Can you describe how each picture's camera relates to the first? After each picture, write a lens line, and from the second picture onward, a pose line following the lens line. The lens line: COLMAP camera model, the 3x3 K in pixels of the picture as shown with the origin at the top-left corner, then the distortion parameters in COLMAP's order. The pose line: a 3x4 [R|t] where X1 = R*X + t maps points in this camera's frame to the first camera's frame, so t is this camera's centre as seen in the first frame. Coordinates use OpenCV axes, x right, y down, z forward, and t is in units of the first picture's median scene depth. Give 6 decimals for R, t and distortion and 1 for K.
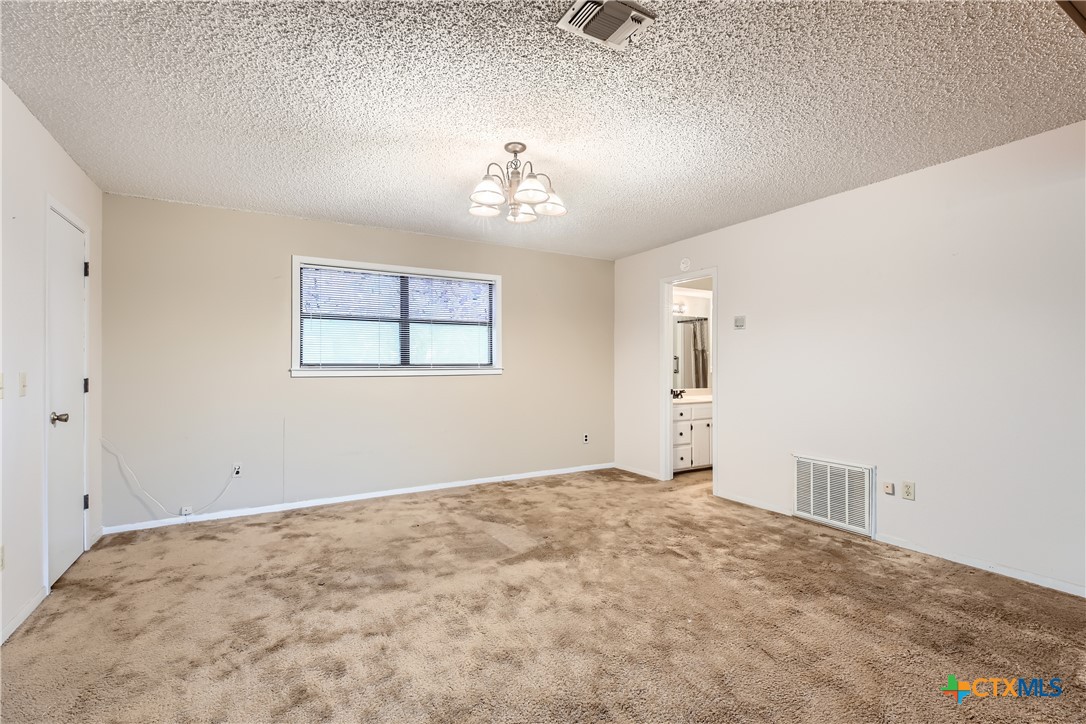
lens RADIAL K [[496.0, 0, 544.7], [0, 496.0, 364.2], [0, 0, 1]] dist [0.003244, 0.000106]
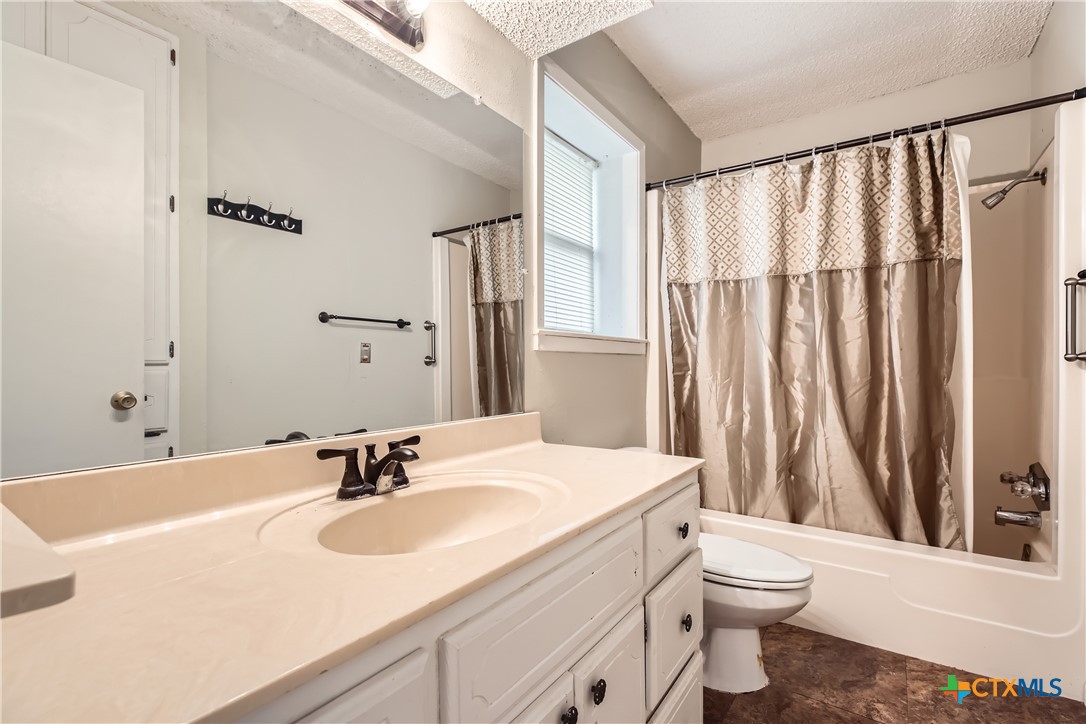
lens RADIAL K [[496.0, 0, 543.9], [0, 496.0, 366.7], [0, 0, 1]] dist [0.003244, 0.000106]
pose [[0.911660, -0.005794, 0.410905, 0.192108], [0.008075, 0.999960, -0.003816, 0.021434], [-0.410866, 0.006797, 0.911670, 0.628382]]
